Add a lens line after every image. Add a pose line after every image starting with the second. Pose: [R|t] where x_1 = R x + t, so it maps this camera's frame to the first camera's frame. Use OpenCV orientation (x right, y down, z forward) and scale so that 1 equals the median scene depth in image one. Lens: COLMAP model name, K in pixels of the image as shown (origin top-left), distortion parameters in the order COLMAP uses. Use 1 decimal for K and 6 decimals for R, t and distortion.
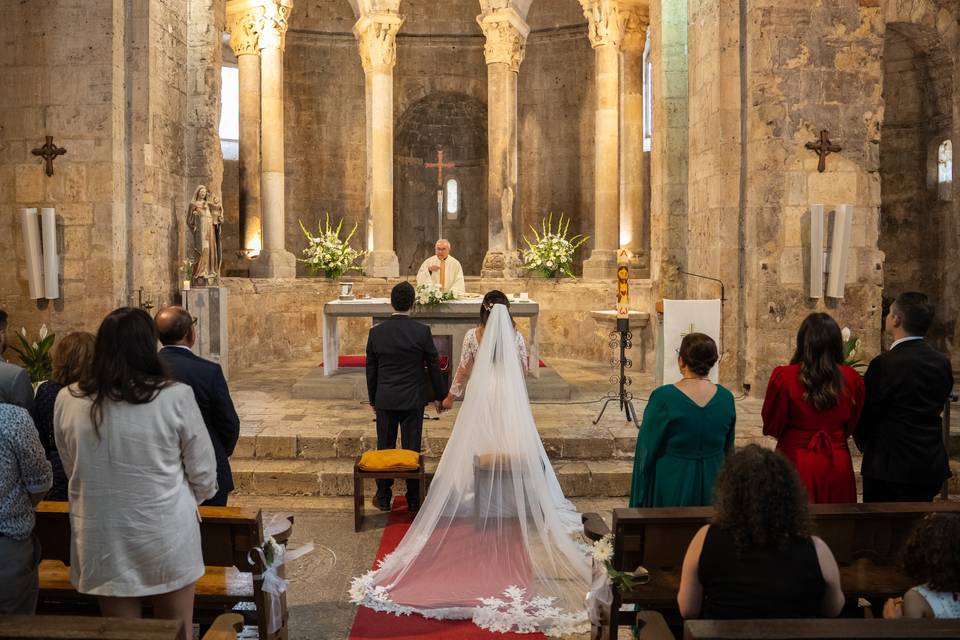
lens RADIAL K [[1239.7, 0, 480.2], [0, 1239.7, 352.9], [0, 0, 1]] dist [-0.092106, 0.046986]
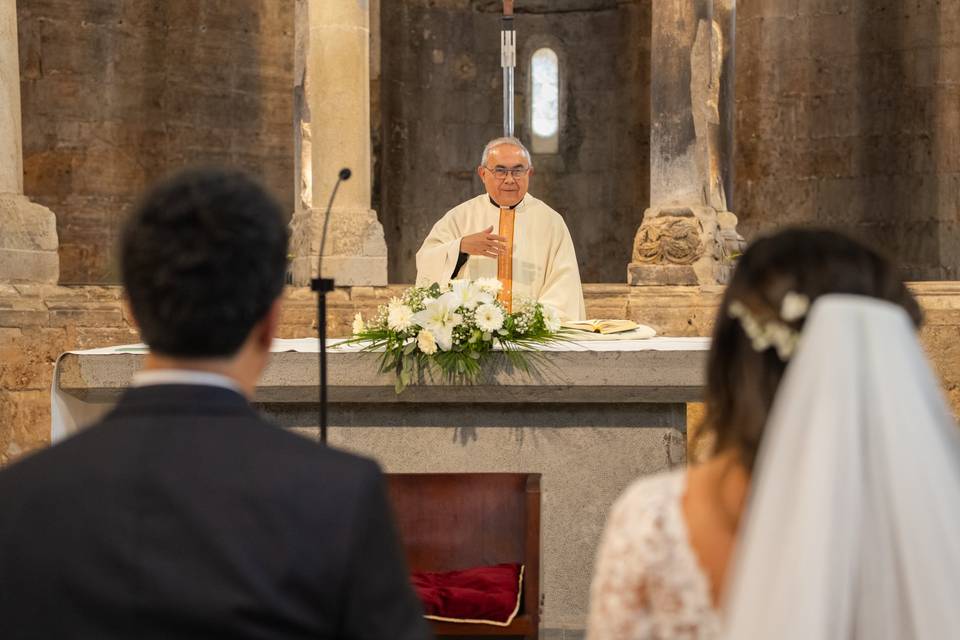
lens RADIAL K [[1674.9, 0, 480.0], [0, 1674.9, 320.0], [0, 0, 1]] dist [0.408003, 0.063802]
pose [[0.997879, -0.004879, -0.064906, -0.009960], [-0.000293, 0.996839, -0.079447, -0.014835], [0.065088, 0.079298, 0.994724, 0.533876]]
